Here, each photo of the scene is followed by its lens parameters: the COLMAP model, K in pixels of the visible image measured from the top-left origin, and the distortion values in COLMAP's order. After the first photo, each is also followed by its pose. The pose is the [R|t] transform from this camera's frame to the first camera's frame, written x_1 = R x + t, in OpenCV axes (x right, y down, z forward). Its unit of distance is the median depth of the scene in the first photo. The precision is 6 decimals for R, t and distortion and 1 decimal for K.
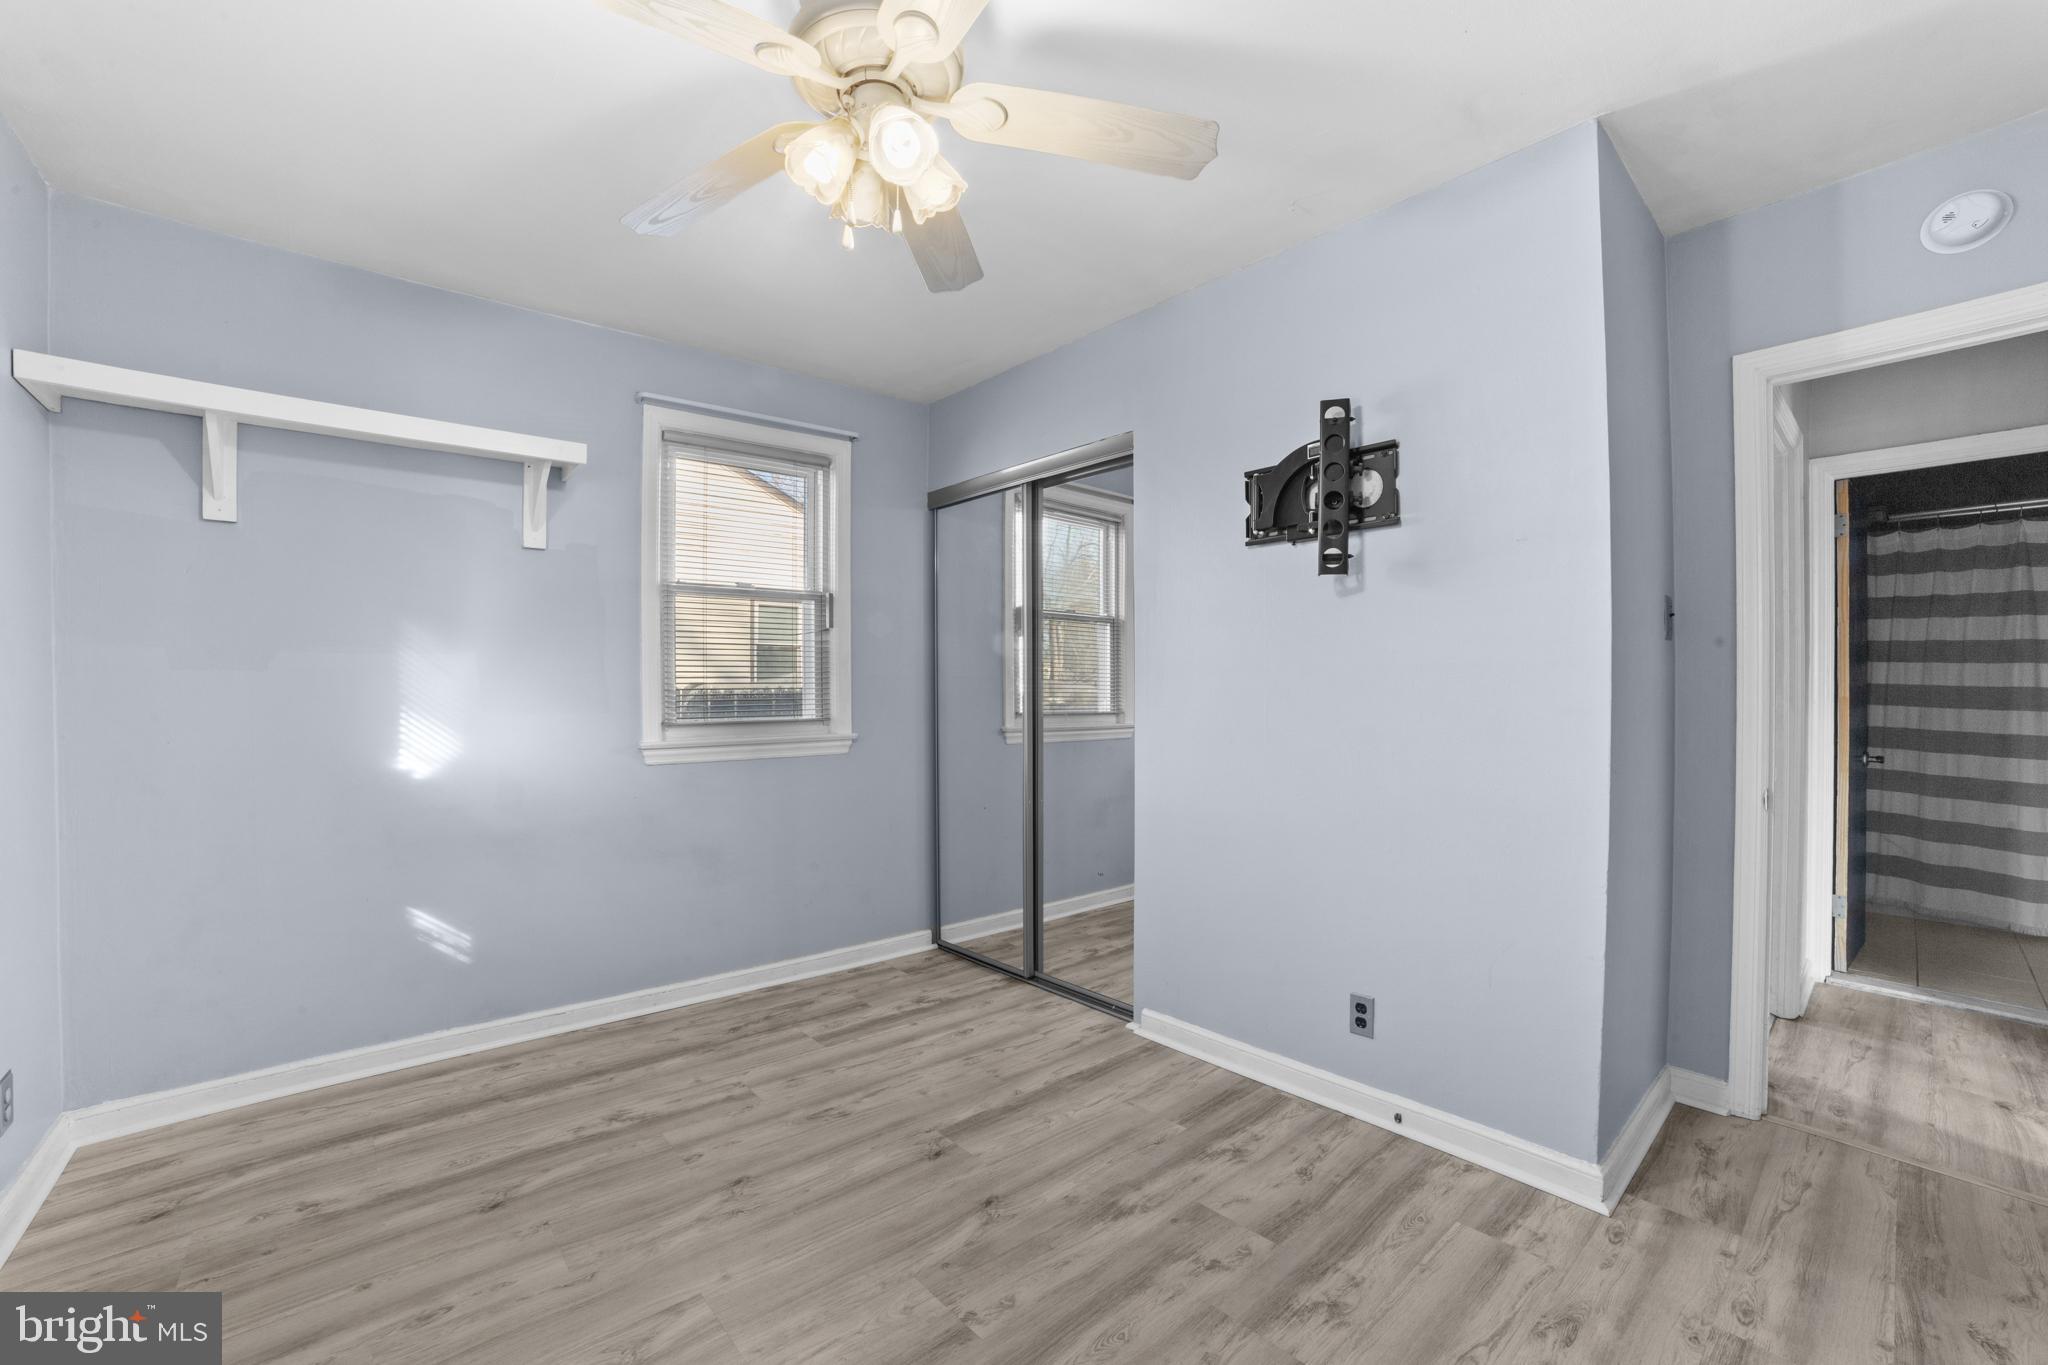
lens RADIAL K [[851.6, 0, 1038.8], [0, 851.6, 674.6], [0, 0, 1]] dist [-0.103696, 0.033026]
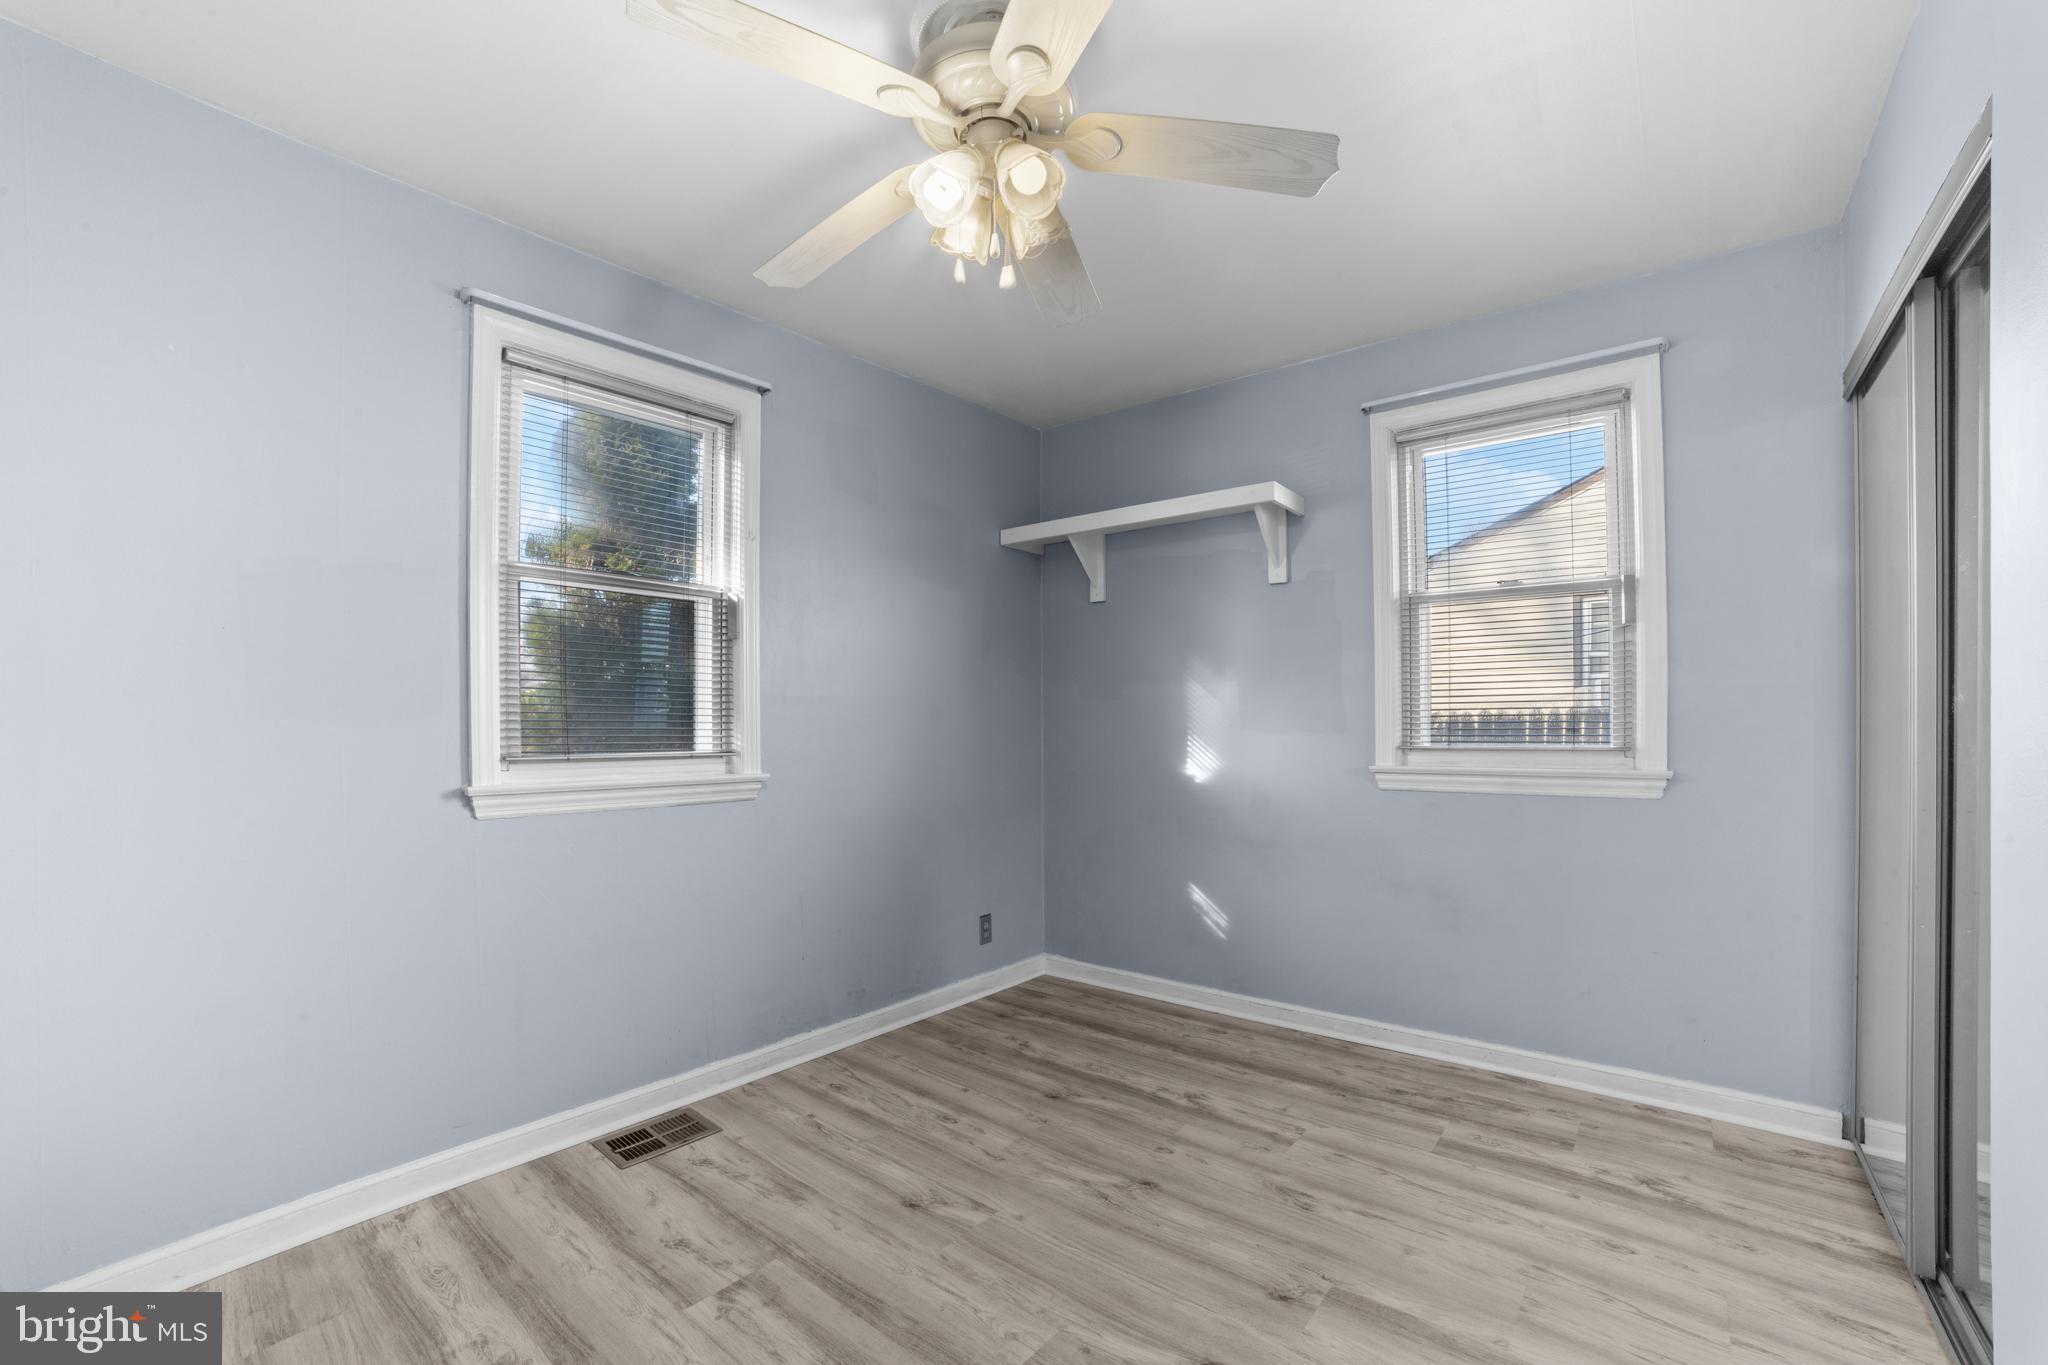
lens RADIAL K [[862.3, 0, 1028.1], [0, 862.3, 699.2], [0, 0, 1]] dist [-0.111211, 0.039768]
pose [[0.140167, -0.017423, -0.989975, 0.494125], [0.025109, 0.999586, -0.014037, 0.009116], [0.989809, -0.022890, 0.140546, 0.518194]]
